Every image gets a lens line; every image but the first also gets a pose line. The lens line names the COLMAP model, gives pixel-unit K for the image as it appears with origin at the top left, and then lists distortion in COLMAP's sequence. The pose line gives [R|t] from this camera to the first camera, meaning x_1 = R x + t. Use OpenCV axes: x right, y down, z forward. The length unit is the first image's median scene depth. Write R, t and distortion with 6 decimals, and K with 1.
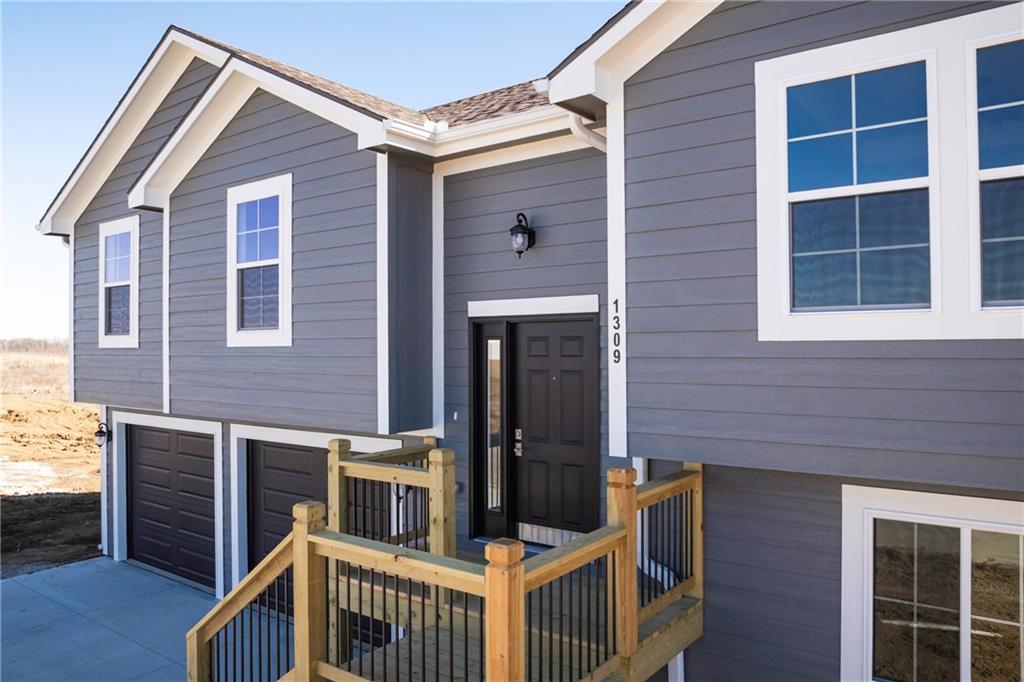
lens RADIAL K [[736.9, 0, 512.0], [0, 736.9, 341.0], [0, 0, 1]] dist [-0.039178, -0.000157]
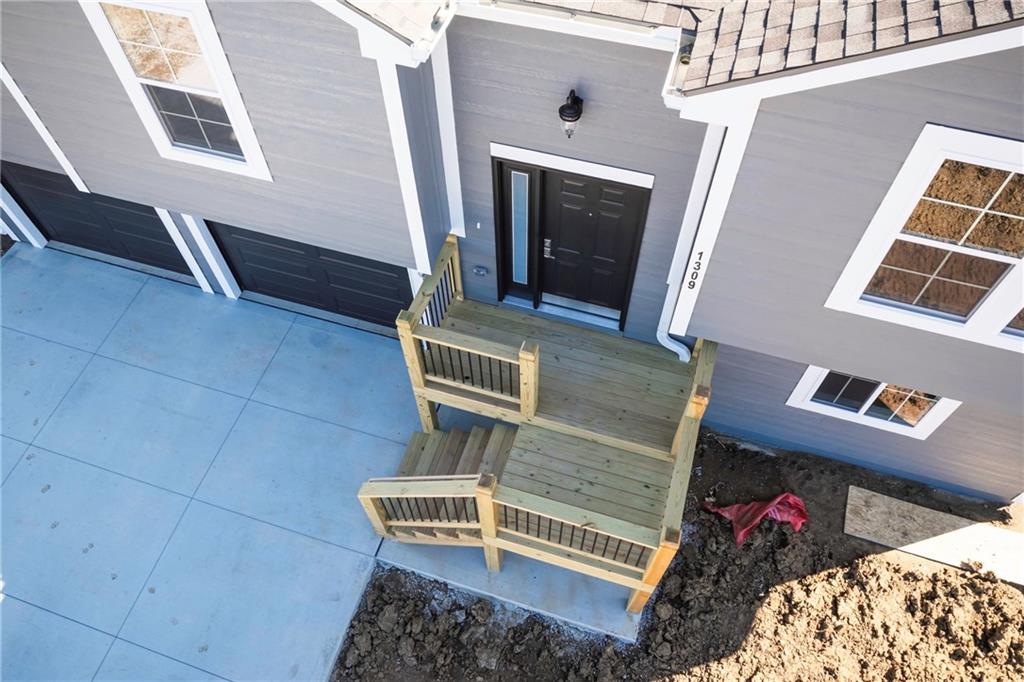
lens RADIAL K [[736.9, 0, 512.0], [0, 736.9, 341.0], [0, 0, 1]] dist [-0.039178, -0.000157]
pose [[0.943989, -0.281065, 0.172878, -0.265155], [0.009562, 0.546991, 0.837084, -0.692405], [-0.329838, -0.788545, 0.519041, 0.346684]]
